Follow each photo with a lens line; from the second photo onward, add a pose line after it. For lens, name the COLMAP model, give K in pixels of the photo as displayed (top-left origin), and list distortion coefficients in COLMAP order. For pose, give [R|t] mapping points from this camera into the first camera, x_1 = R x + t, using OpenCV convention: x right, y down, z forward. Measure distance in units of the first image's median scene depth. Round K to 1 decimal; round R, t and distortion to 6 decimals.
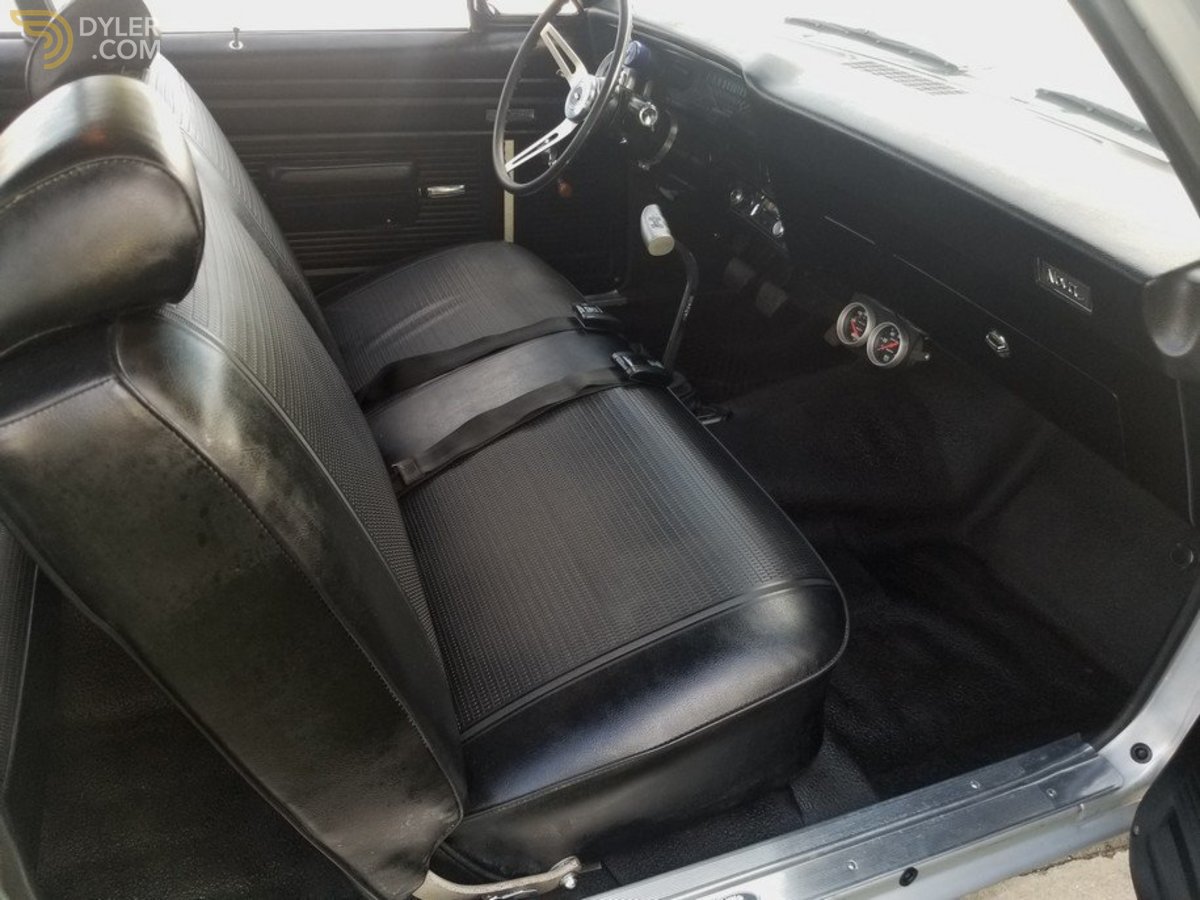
lens RADIAL K [[939.8, 0, 583.1], [0, 939.8, 443.6], [0, 0, 1]] dist [0.095503, -0.142190]
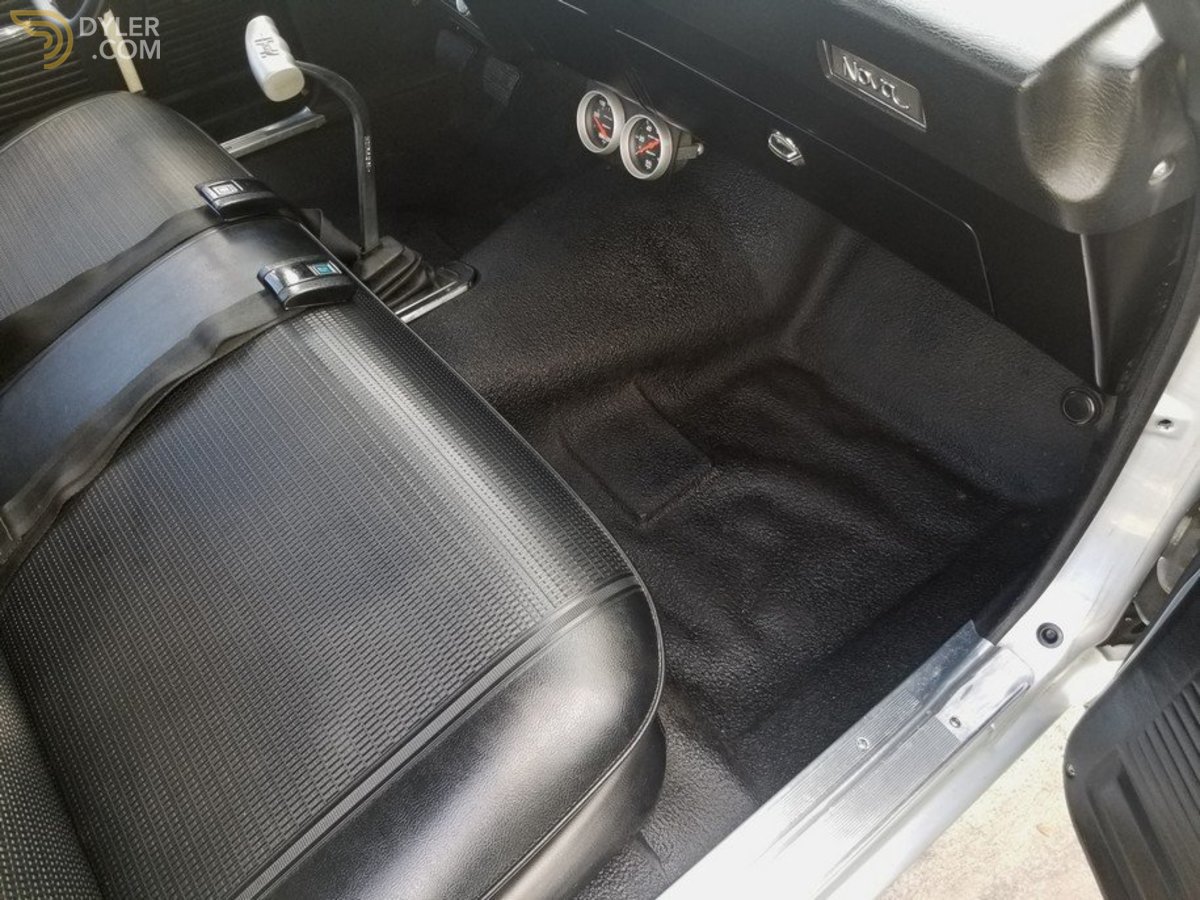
lens RADIAL K [[939.8, 0, 583.1], [0, 939.8, 443.6], [0, 0, 1]] dist [0.095503, -0.142190]
pose [[0.952358, -0.282149, 0.115789, 0.126782], [0.243288, 0.931773, 0.269462, -0.099305], [-0.183917, -0.228454, 0.956025, 0.262195]]
